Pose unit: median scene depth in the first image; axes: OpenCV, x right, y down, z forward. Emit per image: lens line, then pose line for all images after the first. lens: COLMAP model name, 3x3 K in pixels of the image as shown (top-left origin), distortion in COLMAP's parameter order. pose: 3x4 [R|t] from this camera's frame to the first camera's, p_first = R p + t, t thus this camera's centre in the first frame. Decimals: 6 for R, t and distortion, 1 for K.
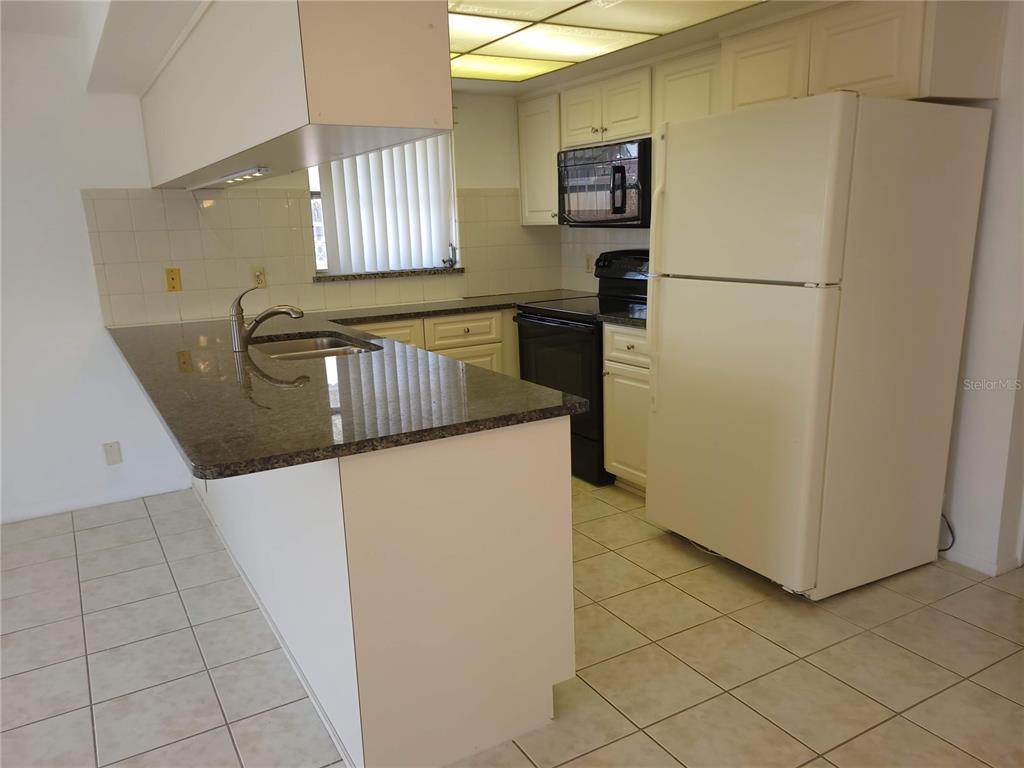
lens RADIAL K [[754.3, 0, 503.6], [0, 754.3, 391.3], [0, 0, 1]] dist [0.048129, -0.015690]
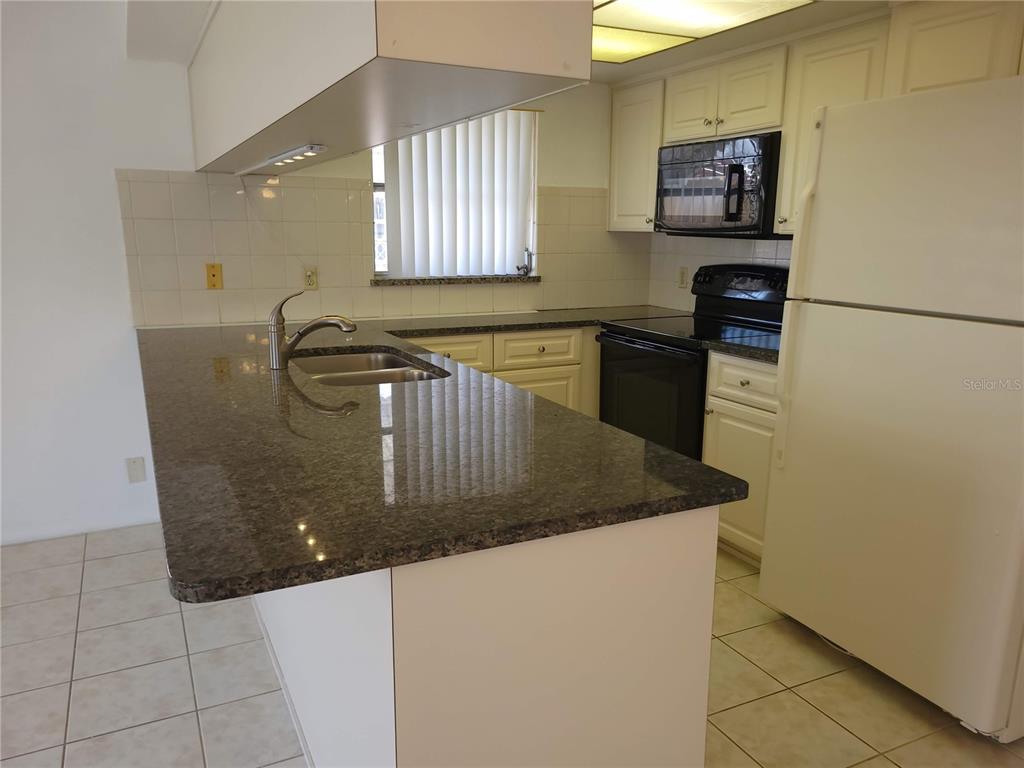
lens RADIAL K [[754.3, 0, 508.9], [0, 754.3, 391.6], [0, 0, 1]] dist [0.048129, -0.015690]
pose [[0.996786, 0.054388, -0.058822, -0.041117], [-0.054720, 0.998493, -0.004055, -0.032927], [0.058513, 0.007261, 0.998260, 0.165930]]
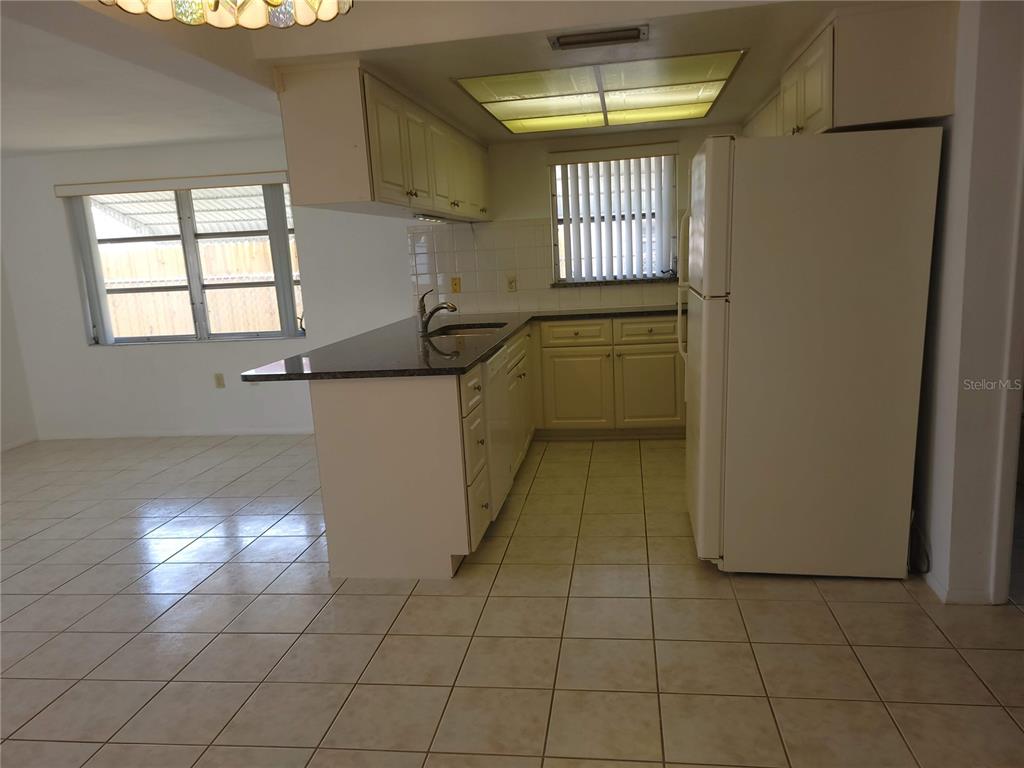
lens RADIAL K [[754.3, 0, 517.7], [0, 754.3, 394.4], [0, 0, 1]] dist [0.048129, -0.015690]
pose [[0.783858, 0.103931, -0.612180, 0.665087], [-0.105296, 0.993863, 0.033905, 0.002322], [0.611947, 0.037884, 0.789991, -0.085648]]
